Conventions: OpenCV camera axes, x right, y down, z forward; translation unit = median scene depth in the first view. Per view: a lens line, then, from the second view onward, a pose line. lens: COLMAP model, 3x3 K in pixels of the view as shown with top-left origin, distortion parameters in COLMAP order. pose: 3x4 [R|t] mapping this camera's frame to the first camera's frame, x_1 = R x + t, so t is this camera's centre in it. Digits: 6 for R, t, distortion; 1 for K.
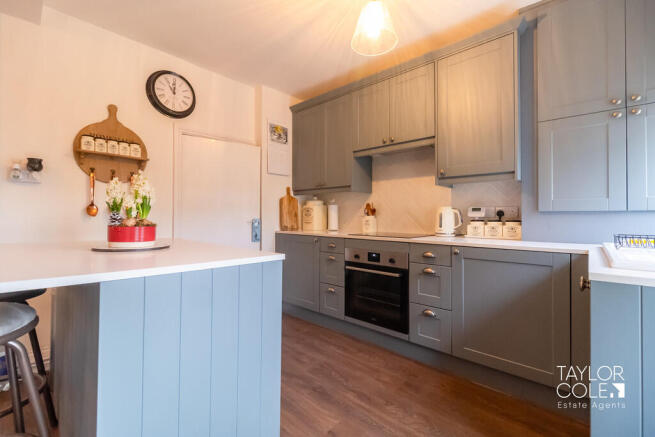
lens RADIAL K [[284.2, 0, 328.8], [0, 284.2, 212.4], [0, 0, 1]] dist [0.001130, 0.000589]
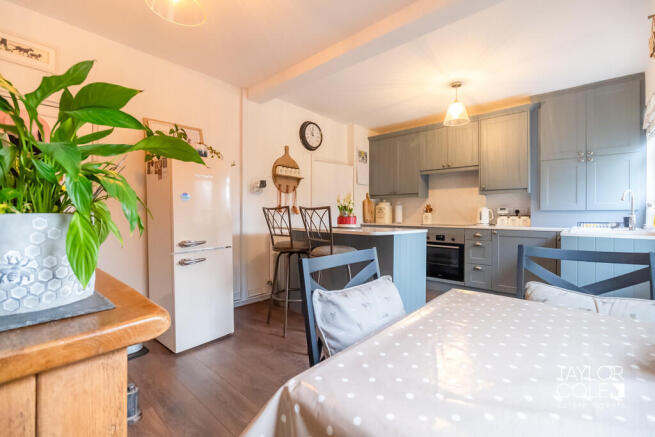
lens RADIAL K [[289.2, 0, 330.1], [0, 289.2, 212.6], [0, 0, 1]] dist [0.000000, 0.011268]
pose [[0.999868, 0.001410, 0.016191, -0.521325], [-0.001529, 0.999972, 0.007376, 0.000036], [-0.016180, -0.007399, 0.999842, -0.682758]]
